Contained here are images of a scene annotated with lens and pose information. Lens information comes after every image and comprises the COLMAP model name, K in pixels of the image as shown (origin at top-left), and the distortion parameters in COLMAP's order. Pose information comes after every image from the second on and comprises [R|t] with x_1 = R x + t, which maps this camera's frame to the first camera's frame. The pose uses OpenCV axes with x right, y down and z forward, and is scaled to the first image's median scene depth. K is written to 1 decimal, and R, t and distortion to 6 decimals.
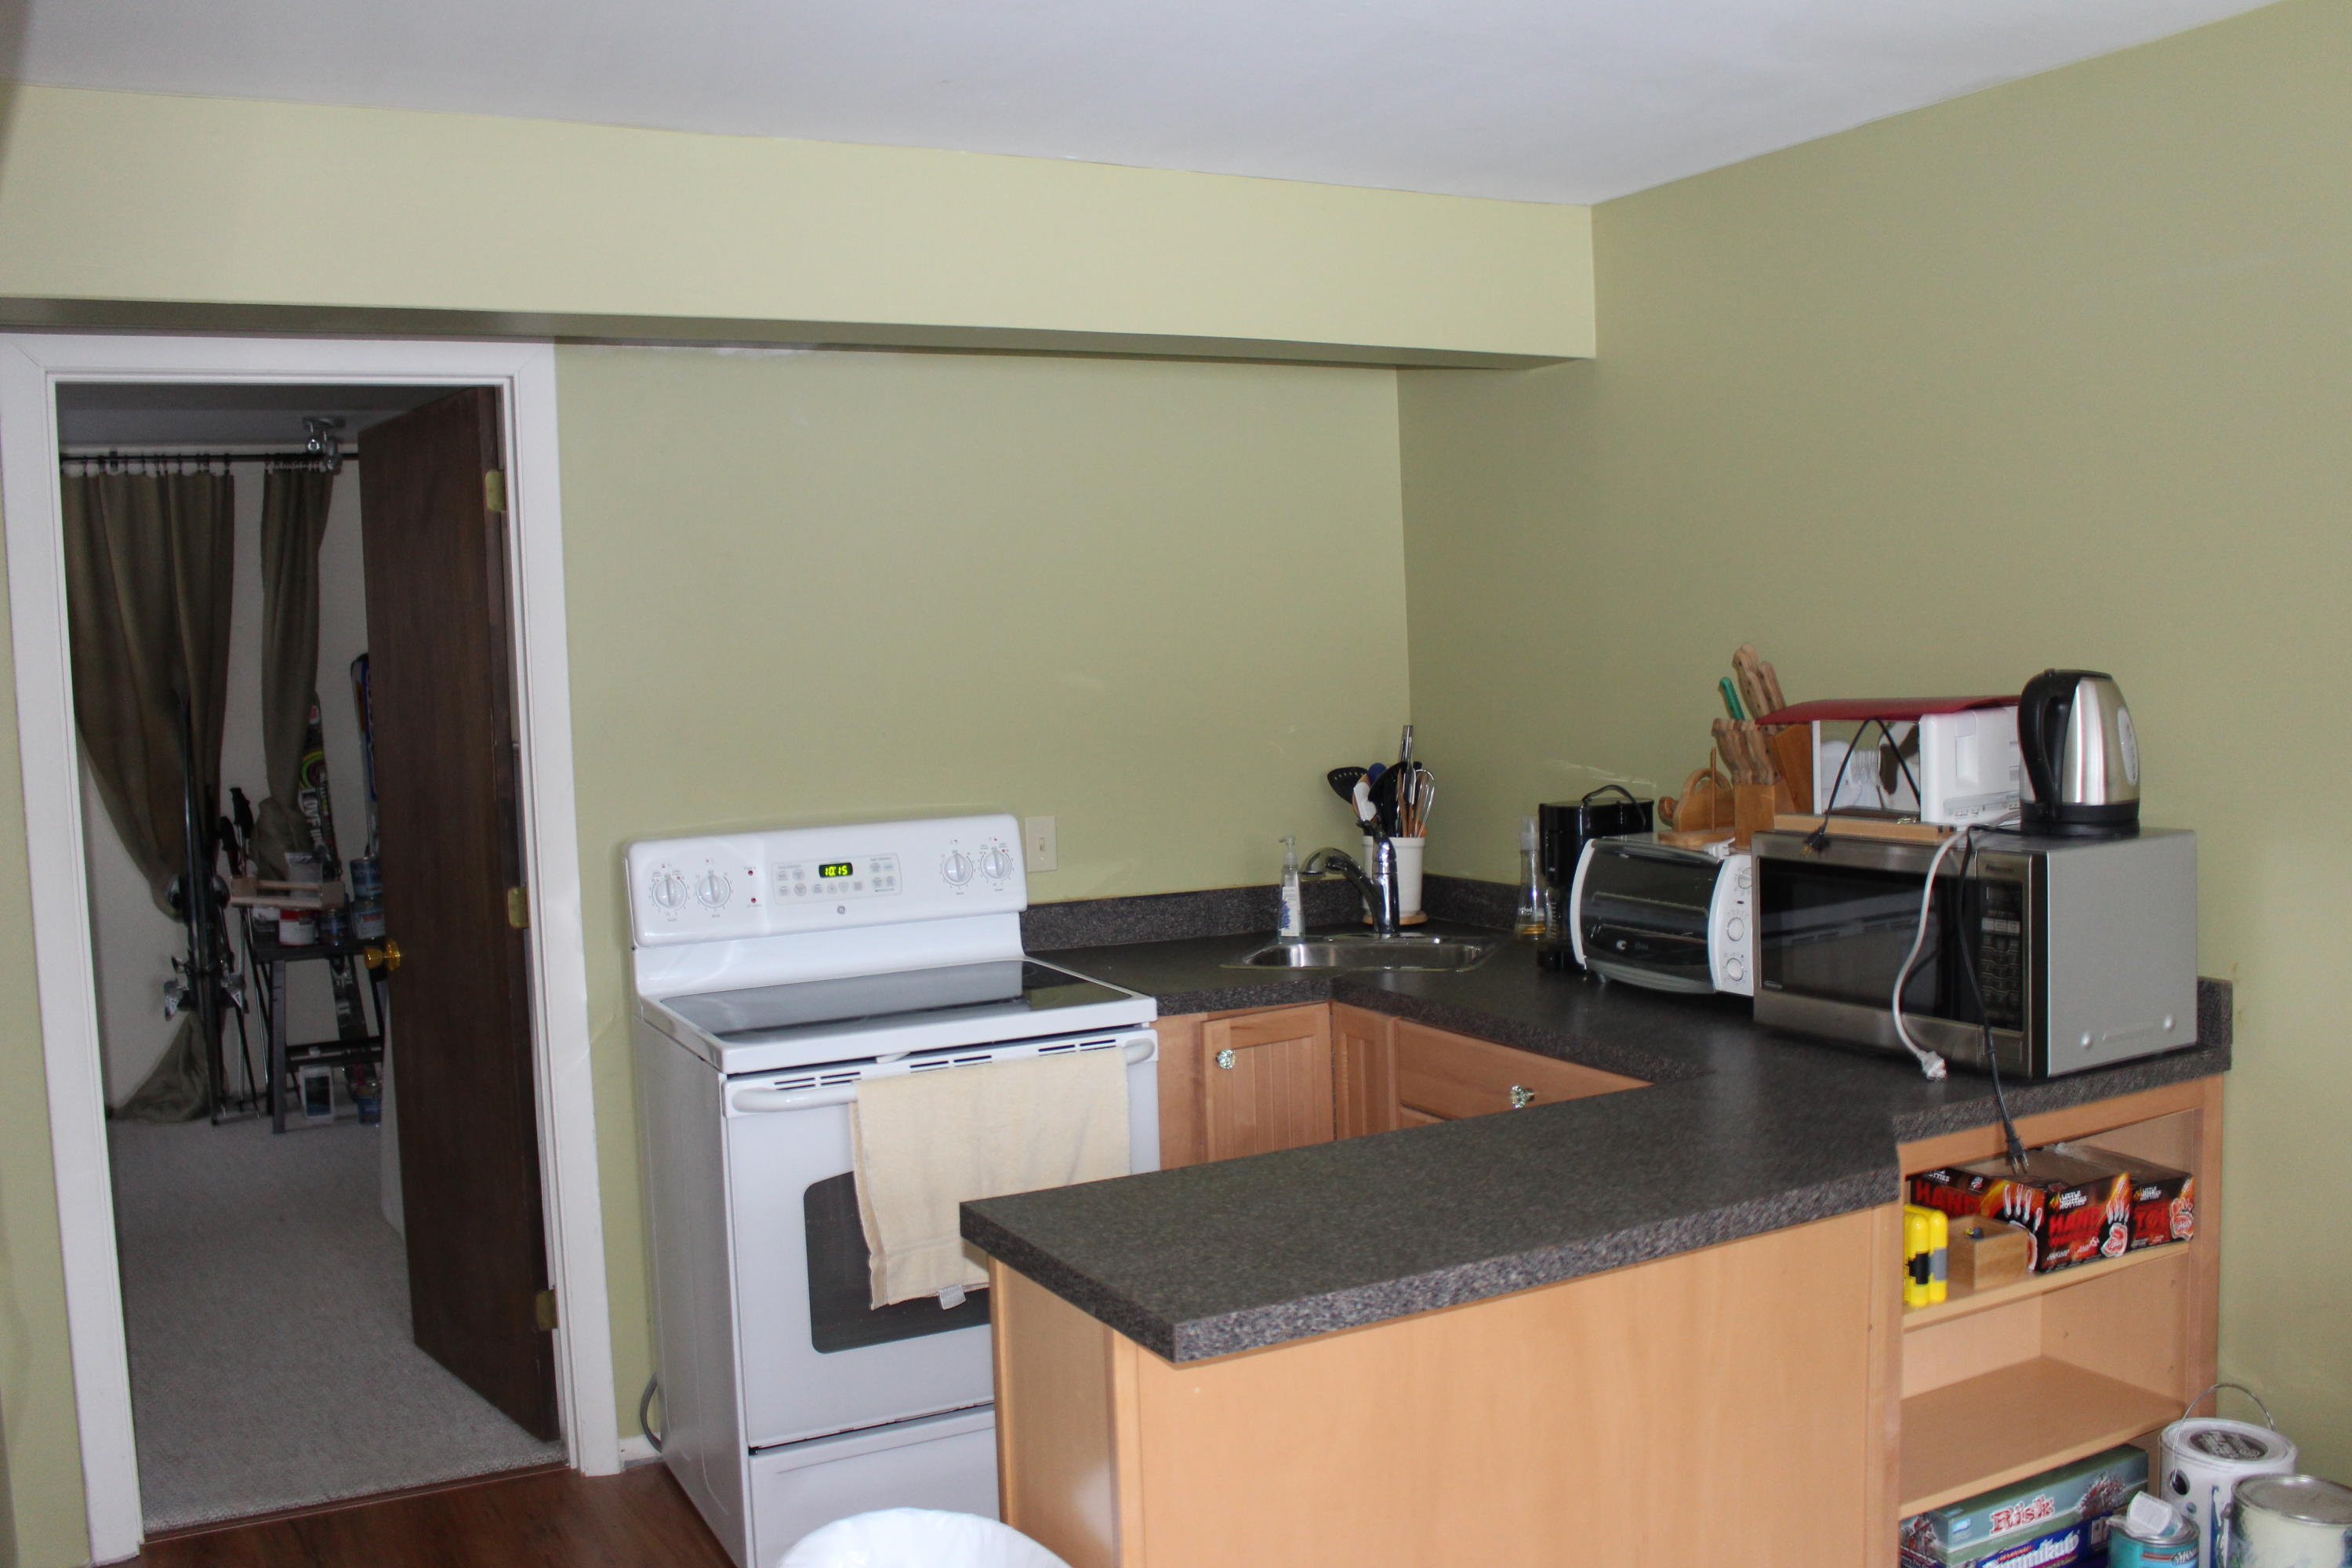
lens RADIAL K [[2076.1, 0, 1176.0], [0, 2076.1, 784.0], [0, 0, 1]] dist [-0.176207, 0.206412]
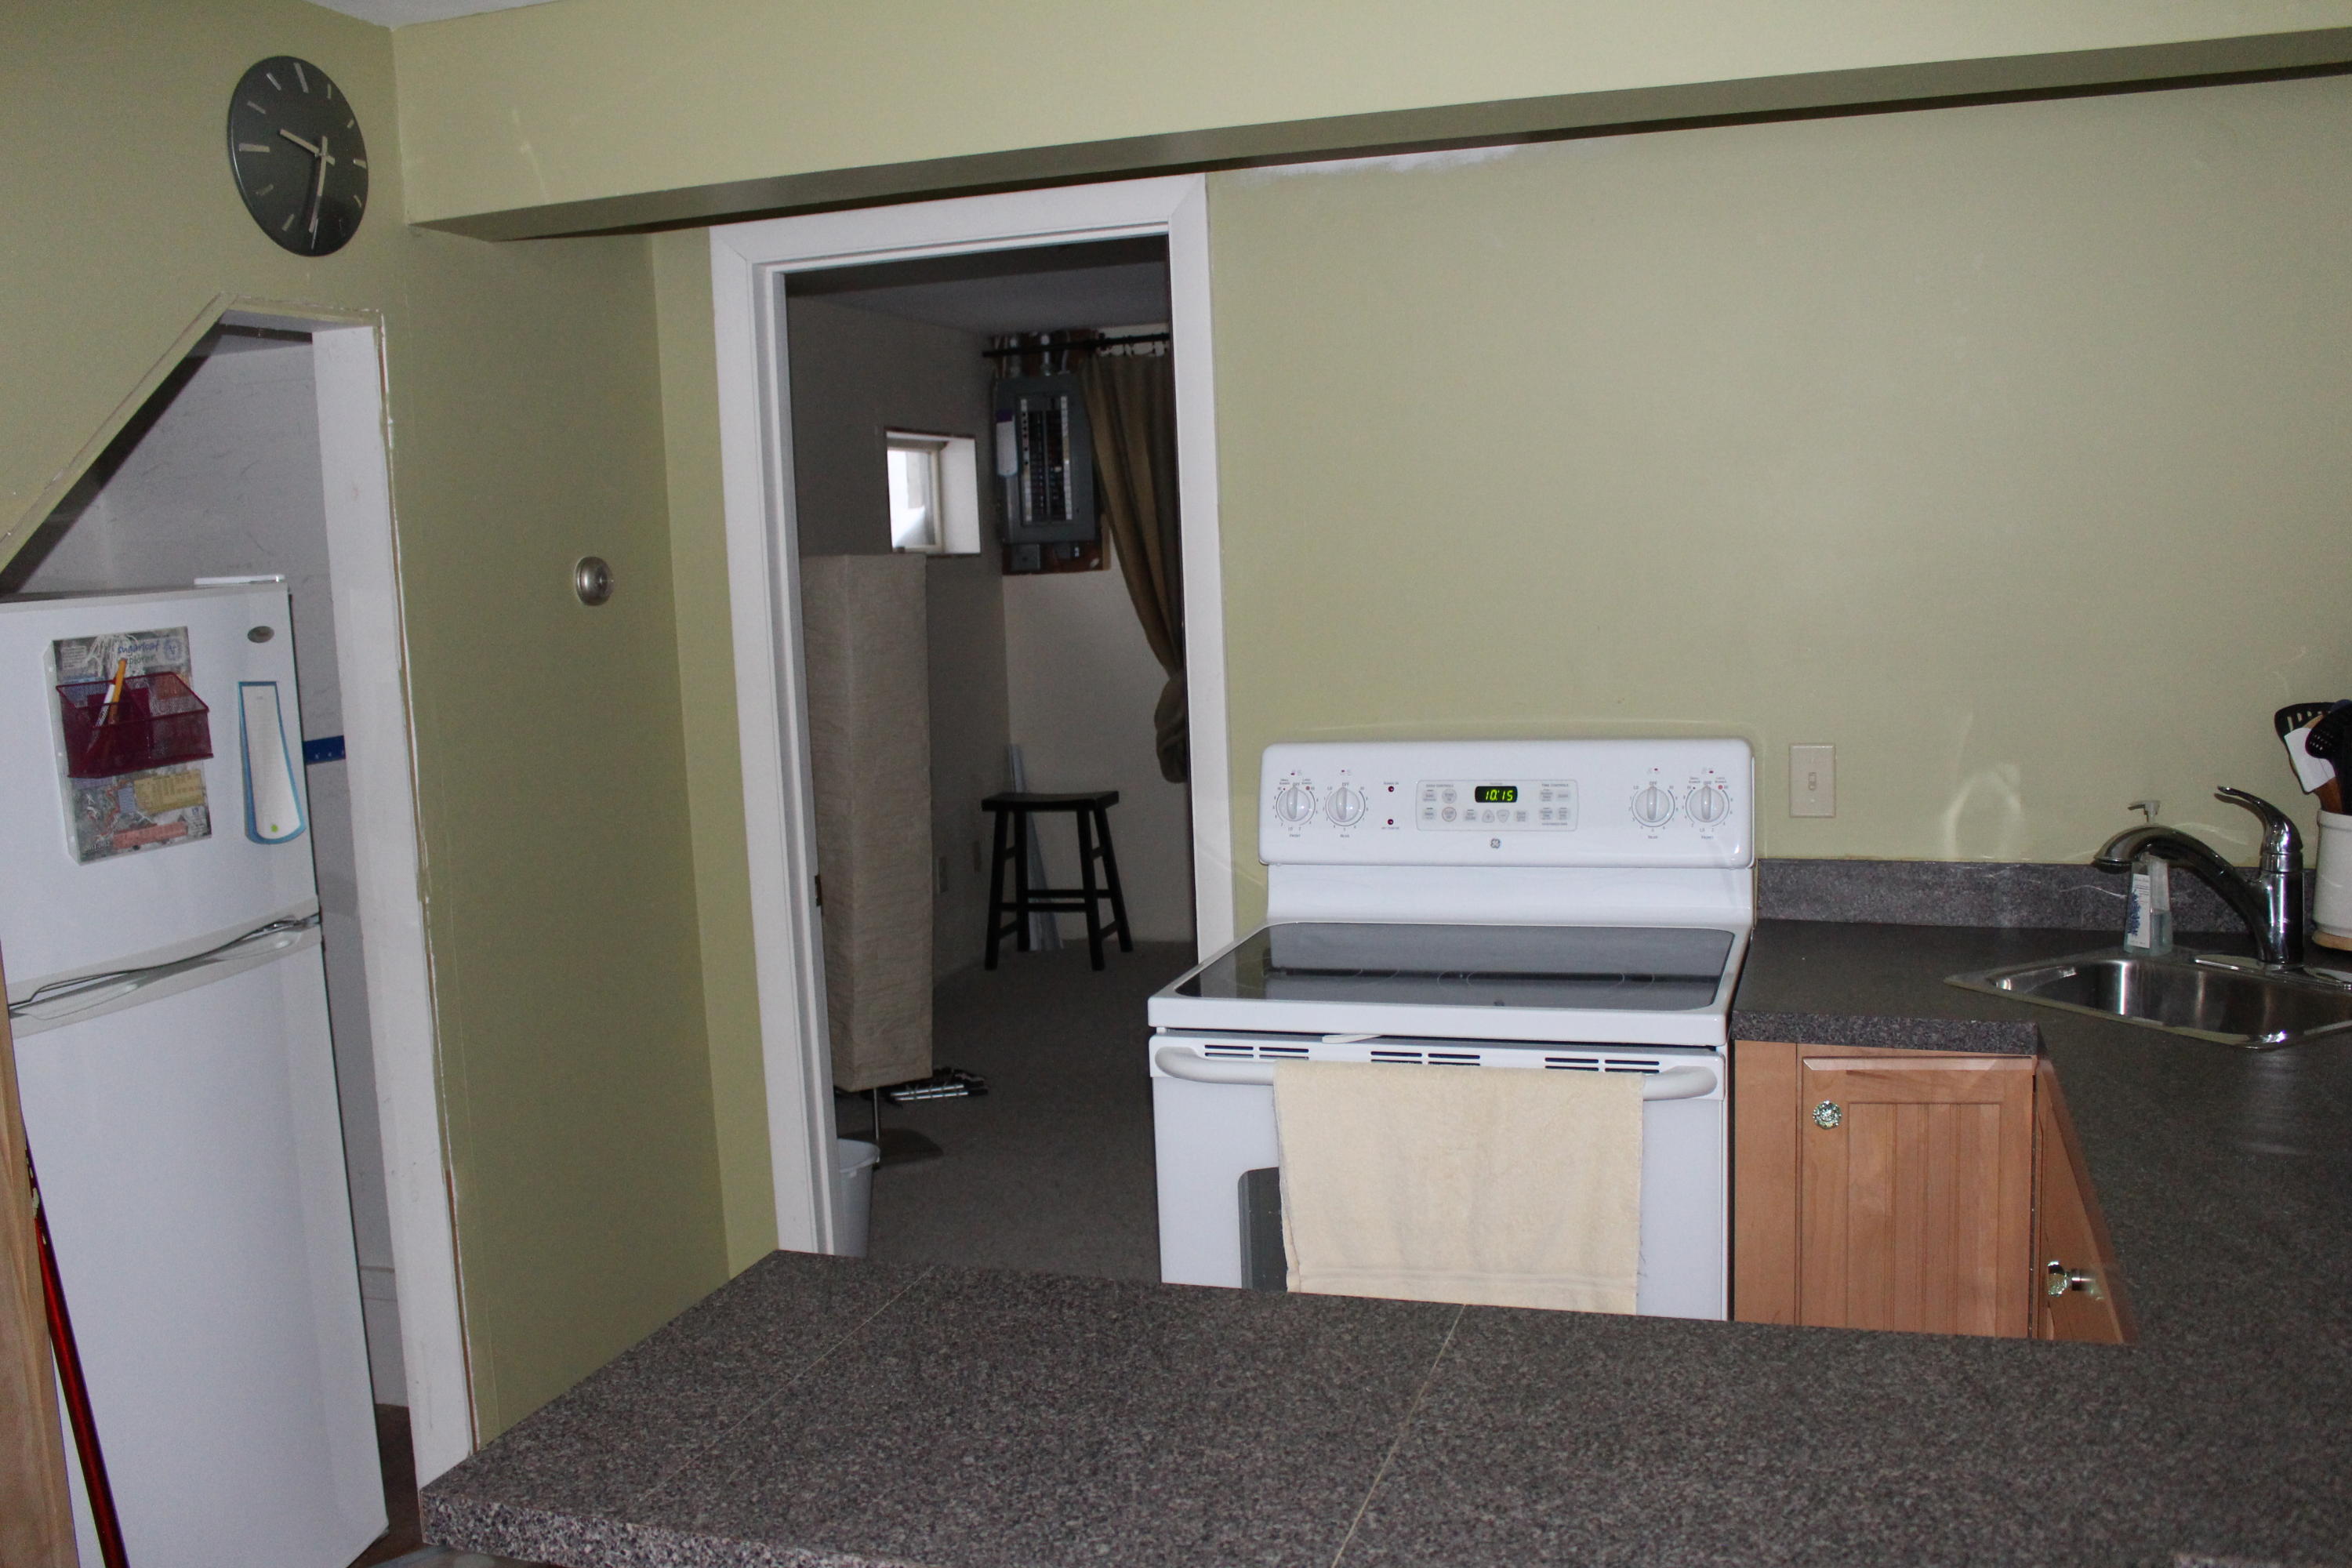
lens RADIAL K [[2076.1, 0, 1176.0], [0, 2076.1, 784.0], [0, 0, 1]] dist [-0.176207, 0.206412]
pose [[0.694190, 0.087665, -0.714434, 0.335386], [-0.033636, 0.995422, 0.089460, -0.031686], [0.719006, -0.038072, 0.693960, 0.344284]]
